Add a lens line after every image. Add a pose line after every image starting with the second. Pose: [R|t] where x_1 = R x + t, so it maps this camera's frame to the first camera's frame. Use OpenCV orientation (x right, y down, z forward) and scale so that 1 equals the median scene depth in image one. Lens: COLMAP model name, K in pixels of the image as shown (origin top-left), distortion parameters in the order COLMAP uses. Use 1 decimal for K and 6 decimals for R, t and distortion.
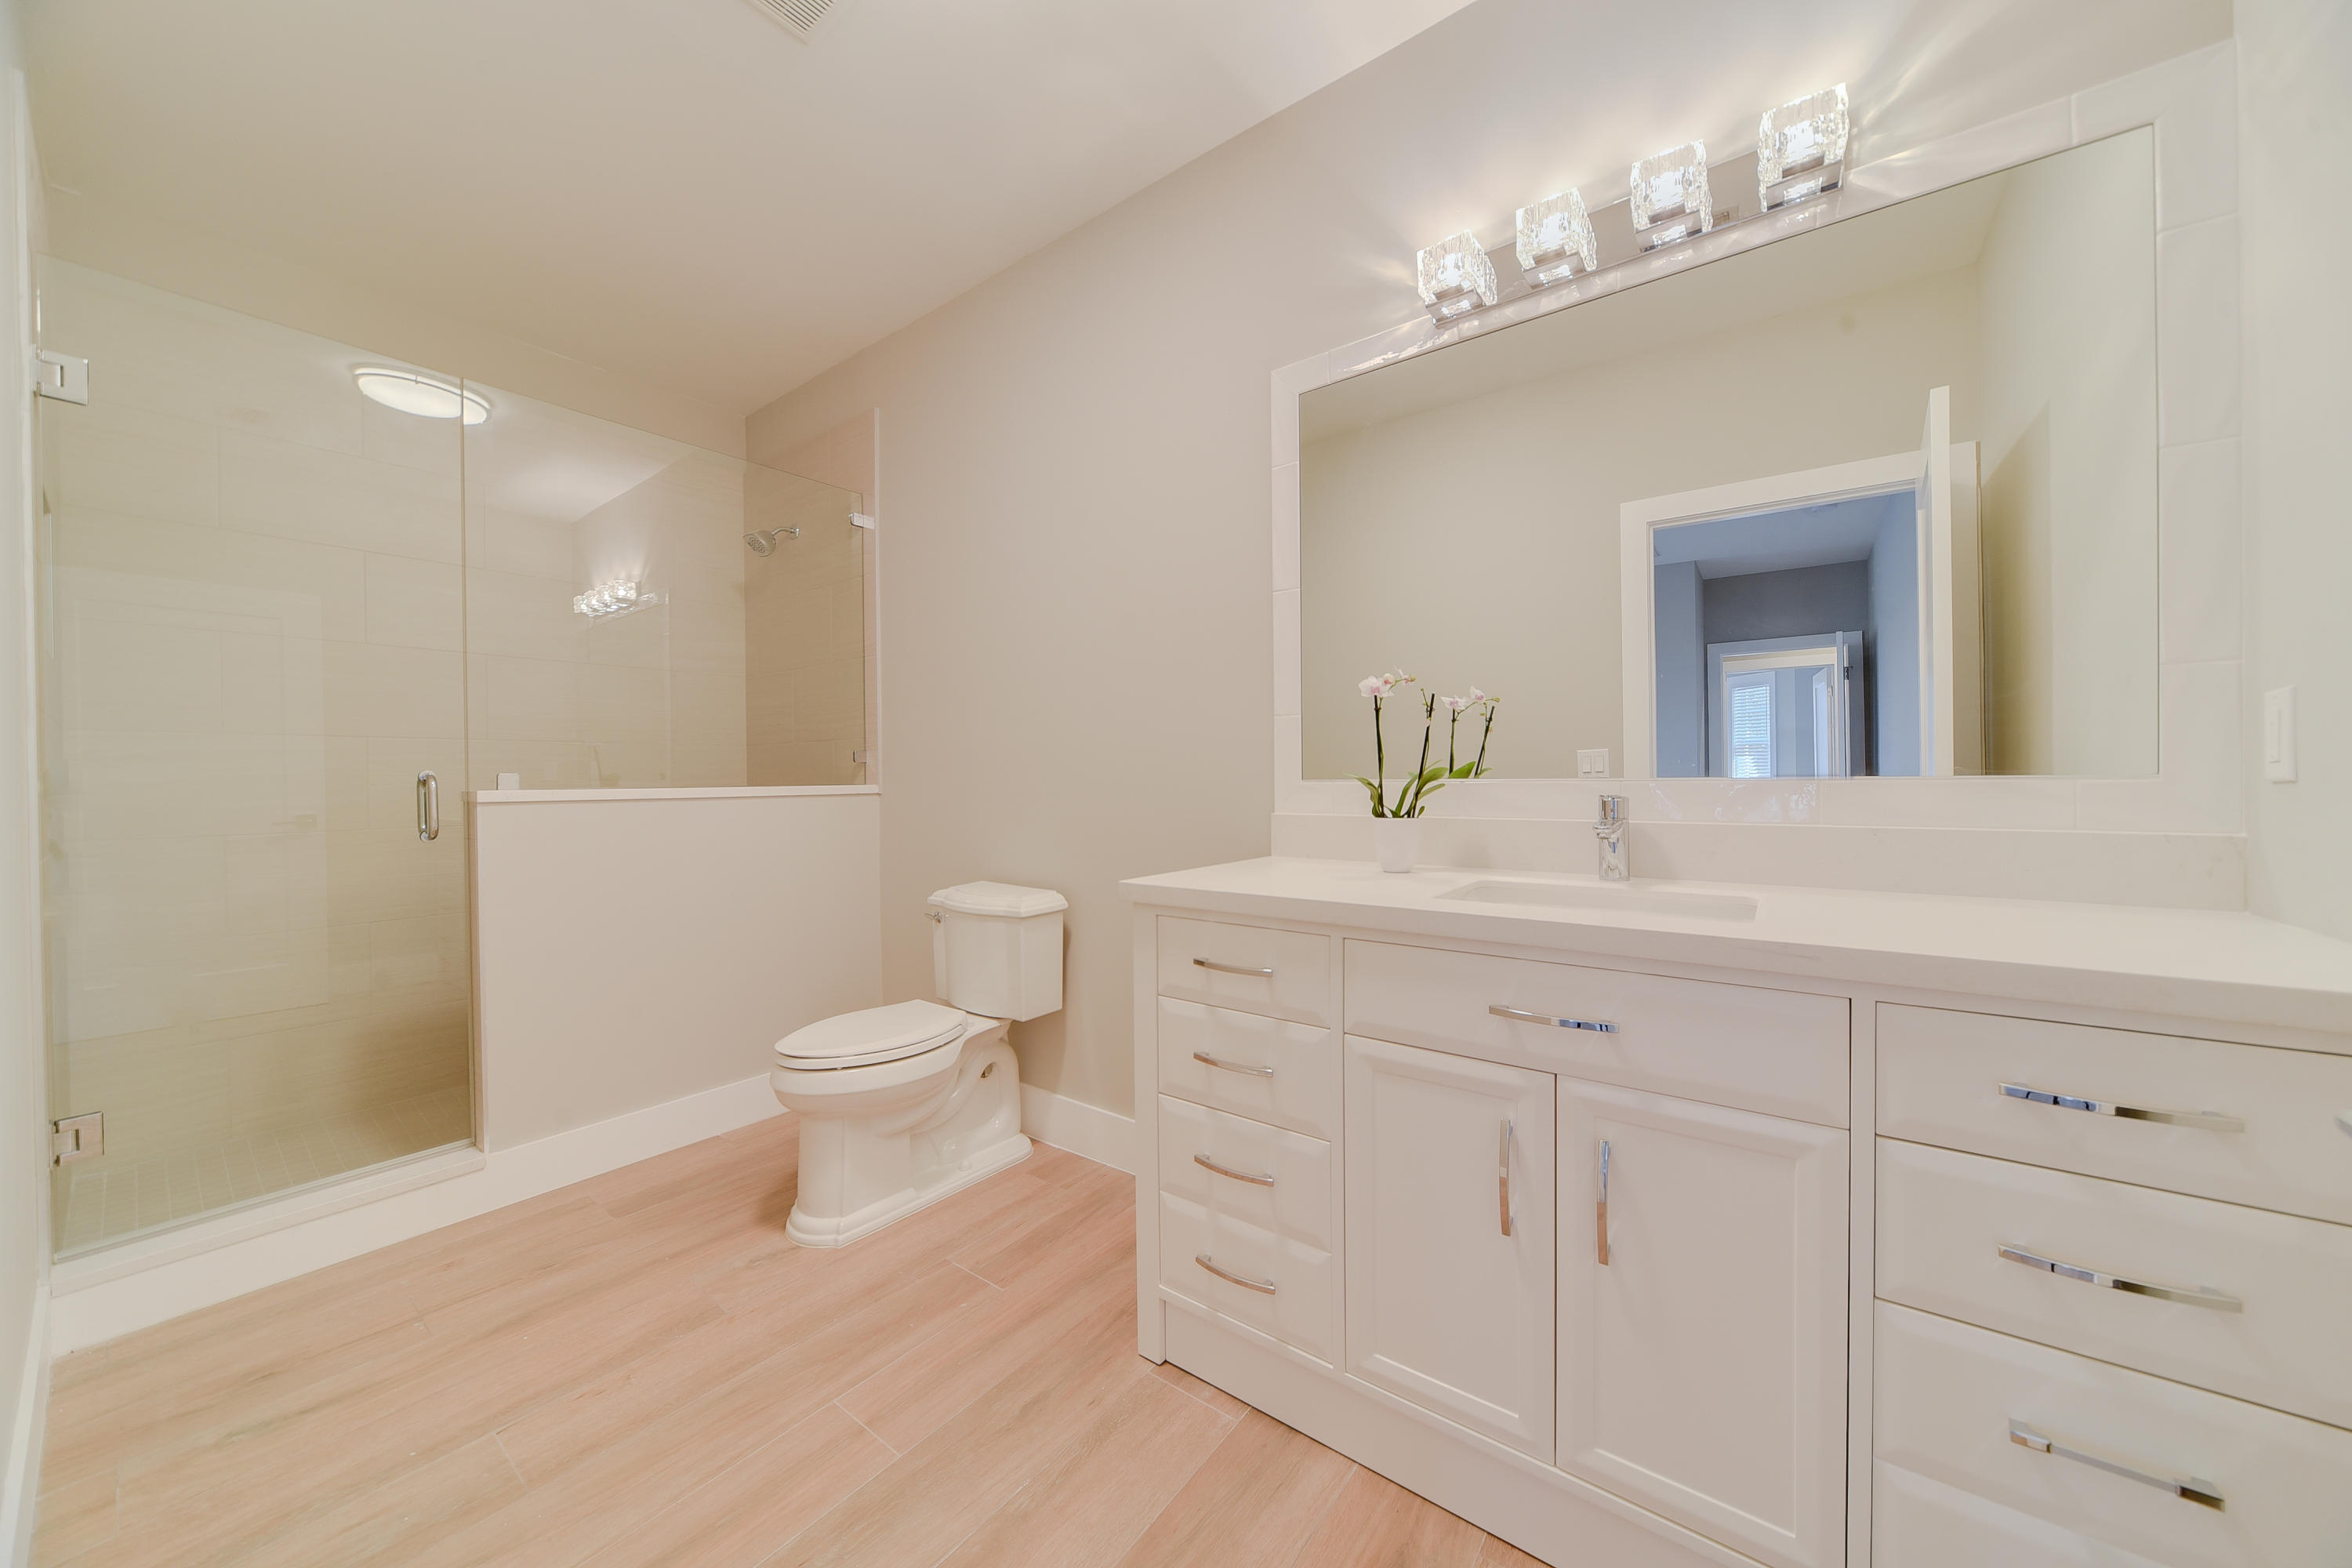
lens RADIAL K [[821.8, 0, 1173.5], [0, 821.8, 778.6], [0, 0, 1]] dist [-0.001996, -0.000112]
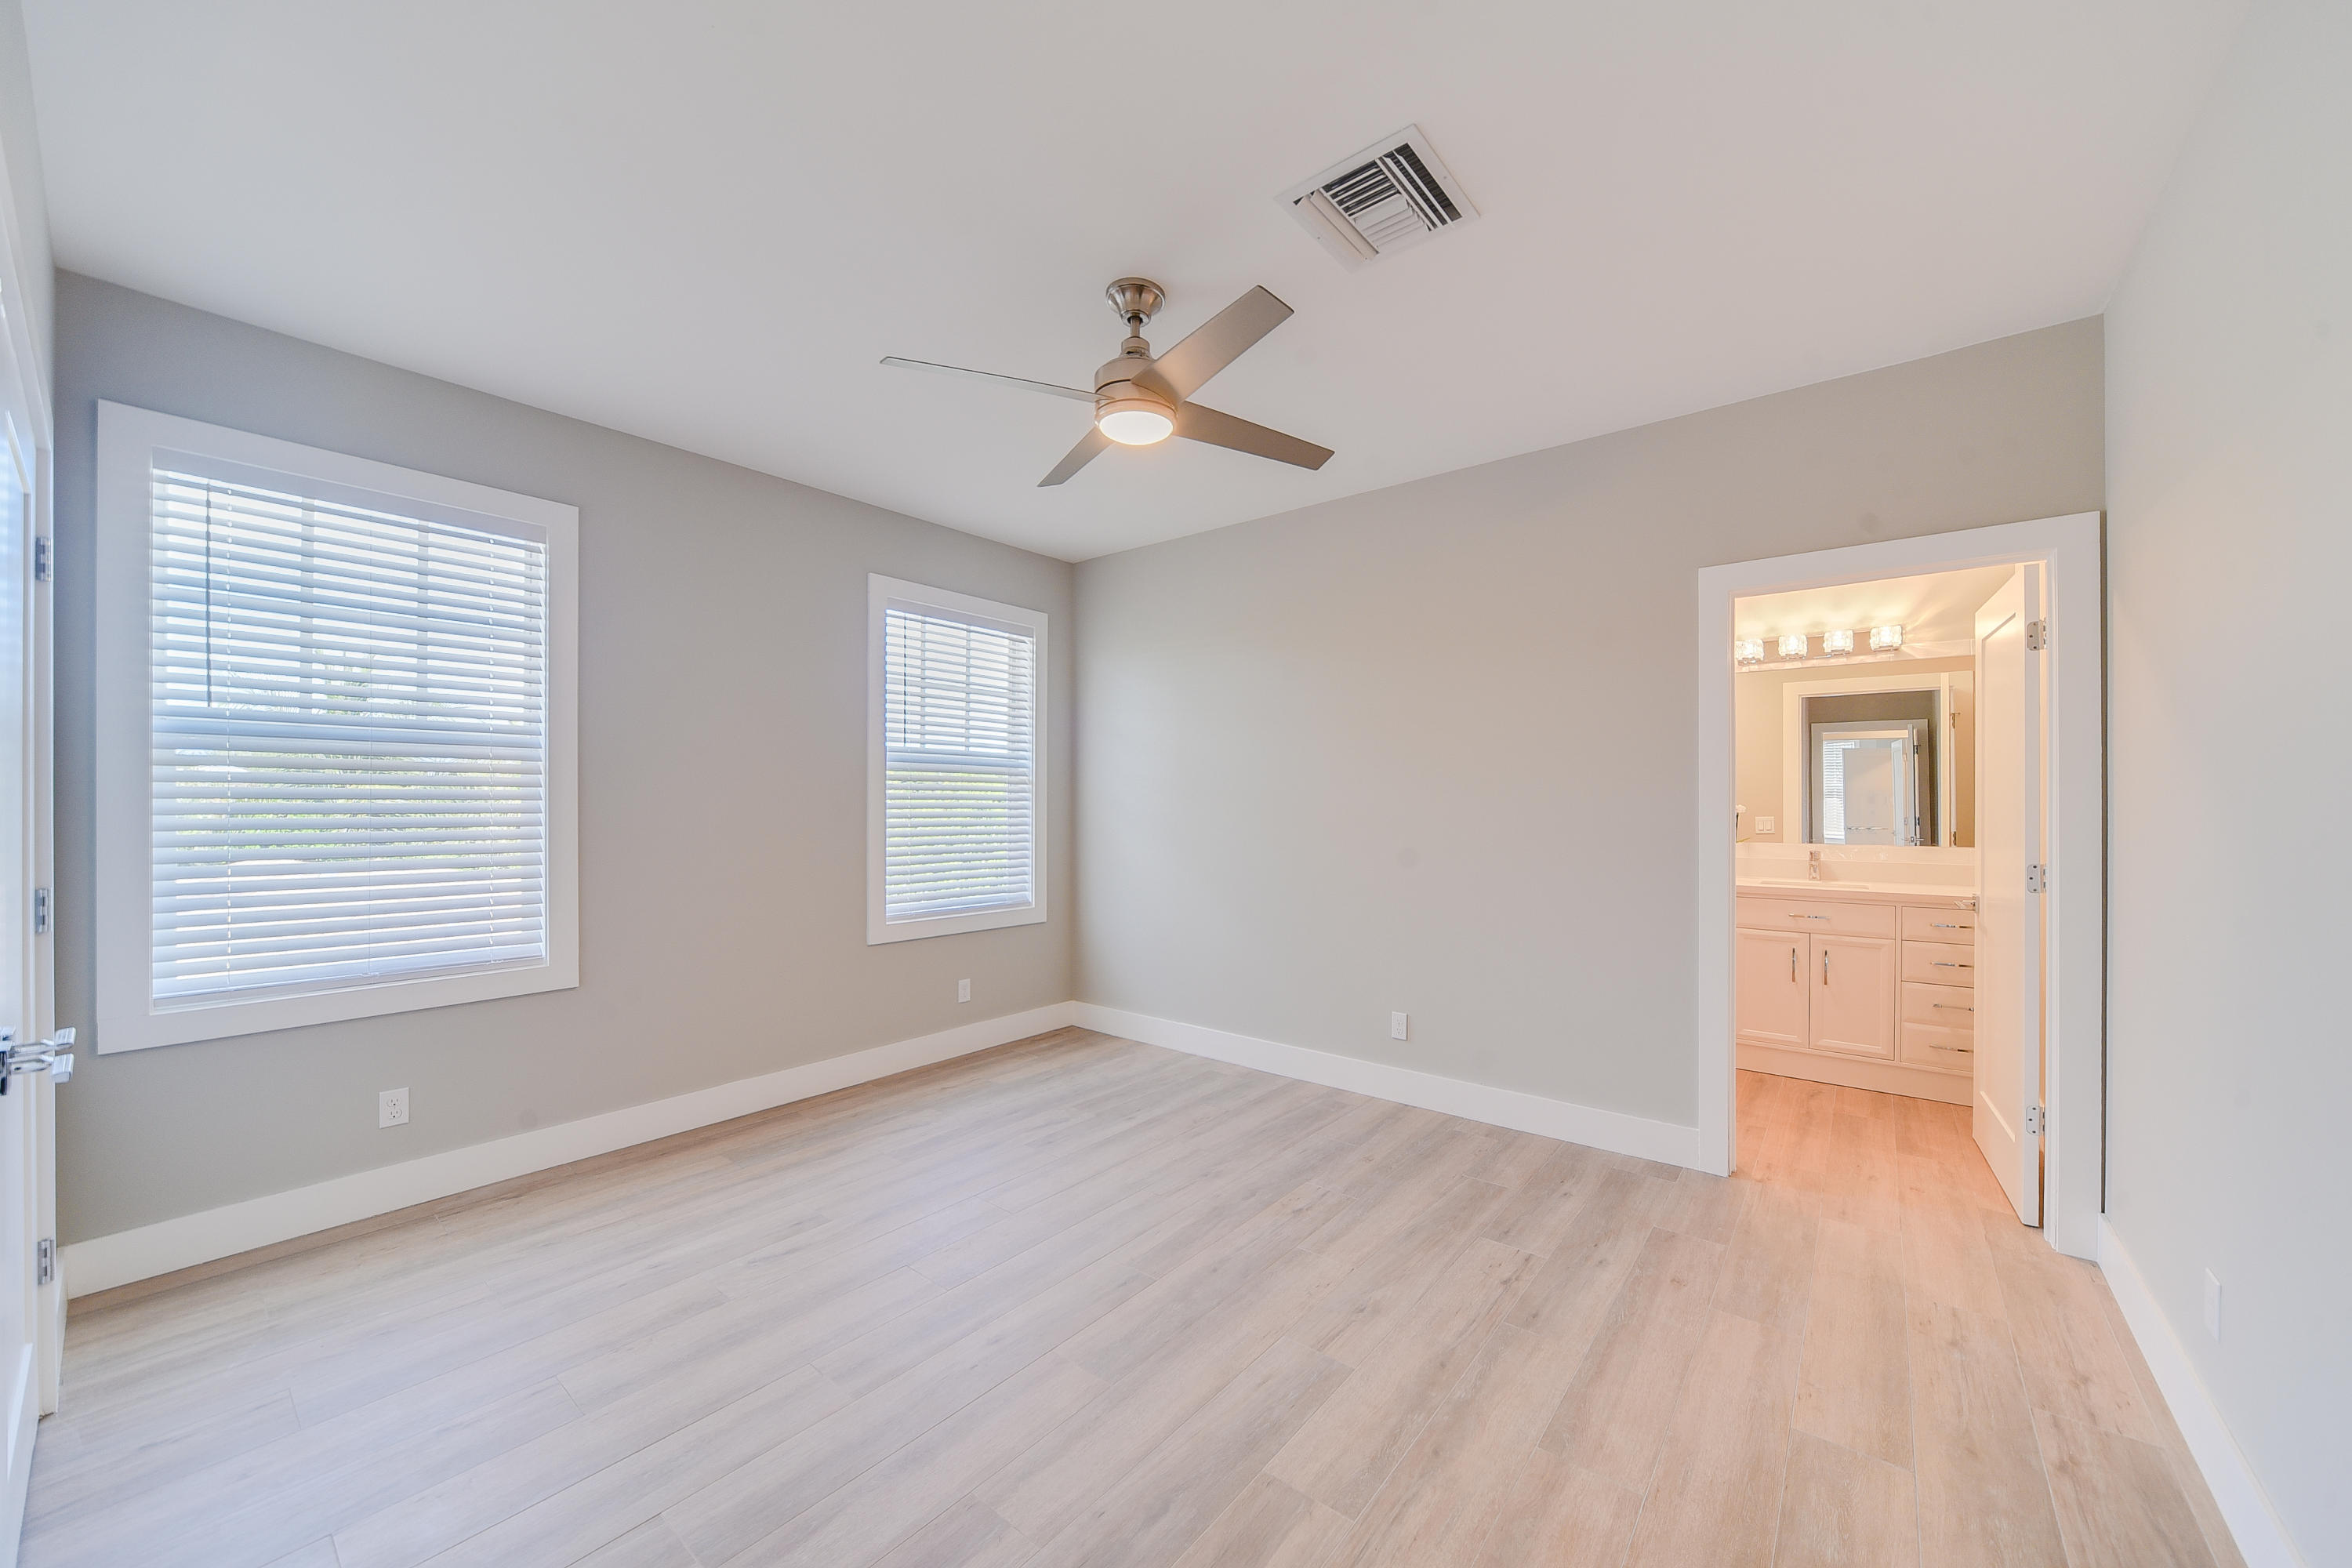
lens RADIAL K [[883.2, 0, 1169.3], [0, 883.2, 806.1], [0, 0, 1]] dist [0.000028, -0.000005]
pose [[0.999682, 0.007169, -0.024163, -1.827395], [-0.007044, 0.999961, 0.005236, -0.151291], [0.024200, -0.005064, 0.999694, -2.368121]]
